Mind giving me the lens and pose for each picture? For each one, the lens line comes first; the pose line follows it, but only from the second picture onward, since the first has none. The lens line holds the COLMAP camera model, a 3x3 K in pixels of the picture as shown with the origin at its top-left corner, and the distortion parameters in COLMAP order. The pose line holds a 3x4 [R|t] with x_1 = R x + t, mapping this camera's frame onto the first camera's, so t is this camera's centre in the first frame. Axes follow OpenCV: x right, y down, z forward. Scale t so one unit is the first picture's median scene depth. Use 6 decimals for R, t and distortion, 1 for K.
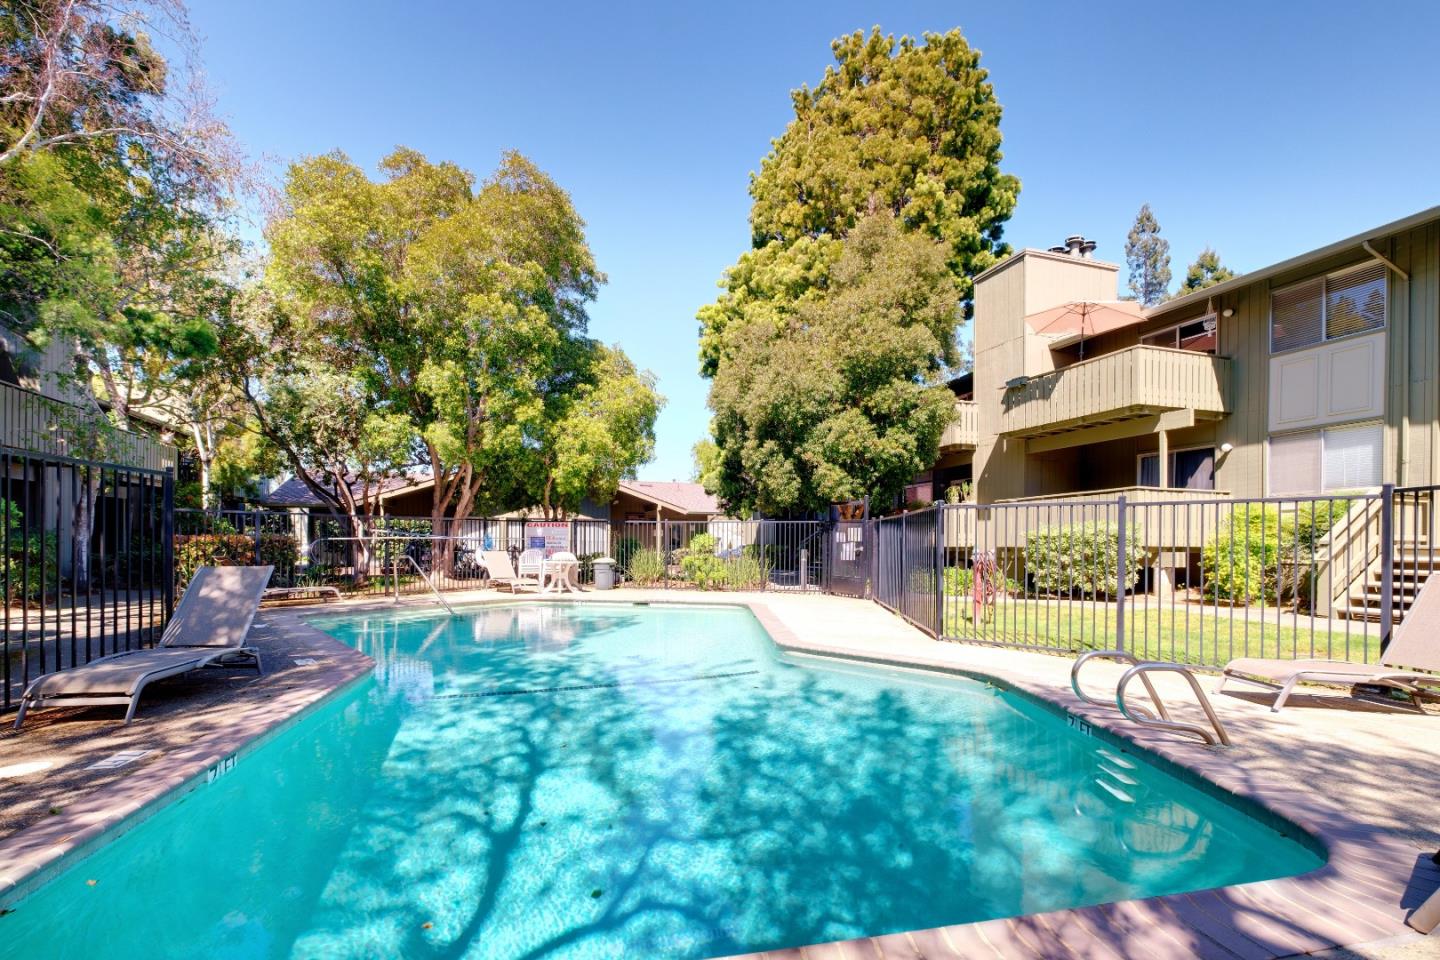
lens RADIAL K [[636.4, 0, 729.3], [0, 636.4, 495.8], [0, 0, 1]] dist [0.004166, -0.006054]
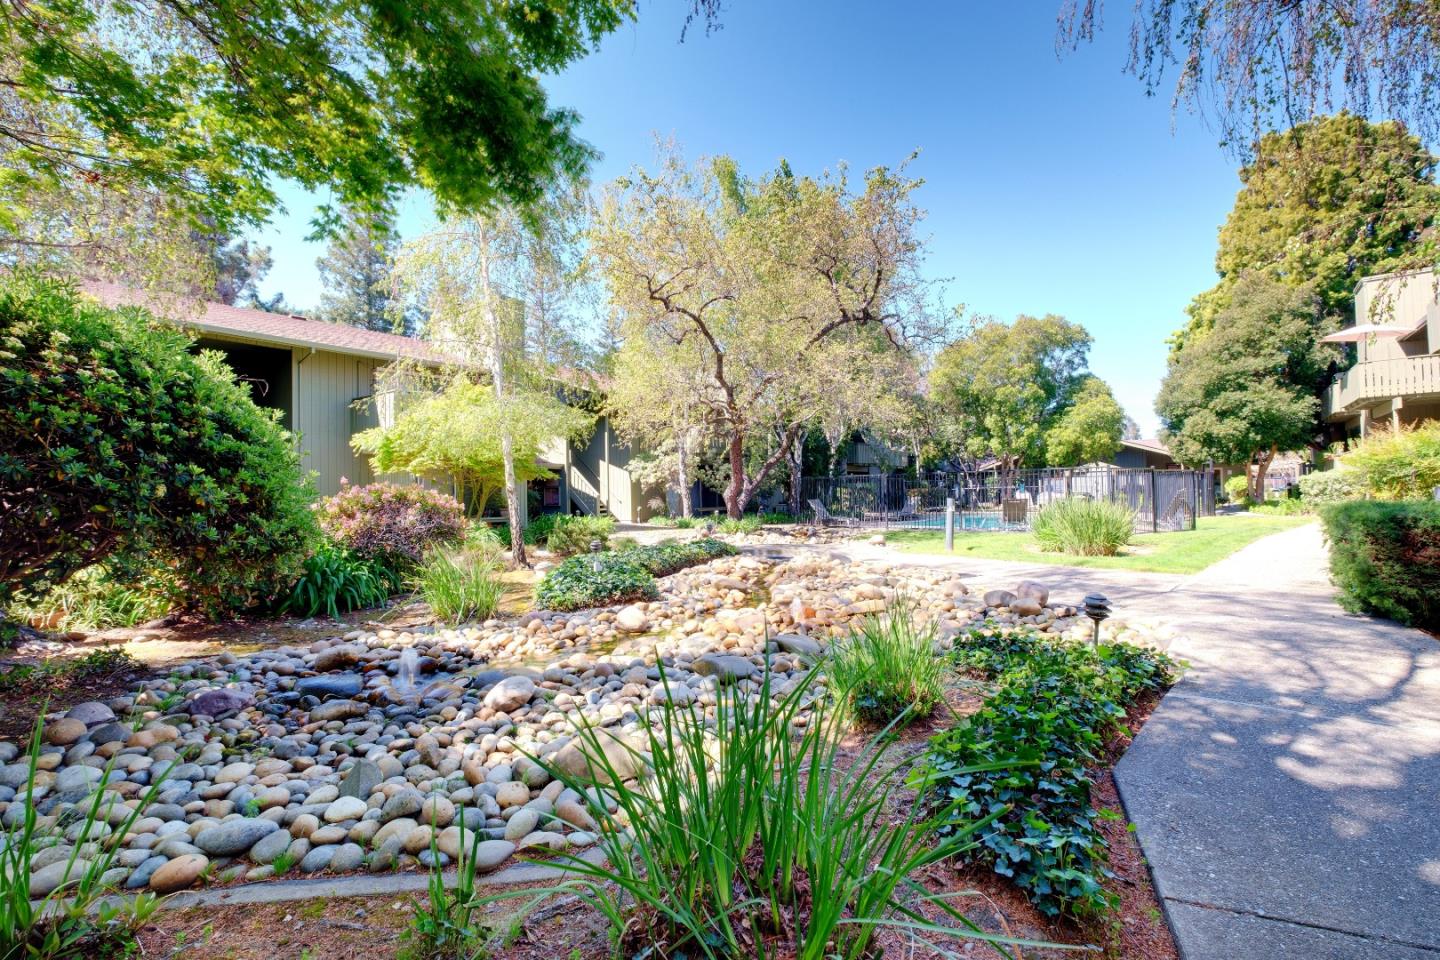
lens RADIAL K [[639.1, 0, 728.6], [0, 639.1, 487.0], [0, 0, 1]] dist [0.001401, -0.005744]
pose [[0.556361, -0.020318, -0.830692, 0.938004], [0.060348, 0.998049, 0.016007, -0.029864], [0.828746, -0.059036, 0.556502, -1.126017]]
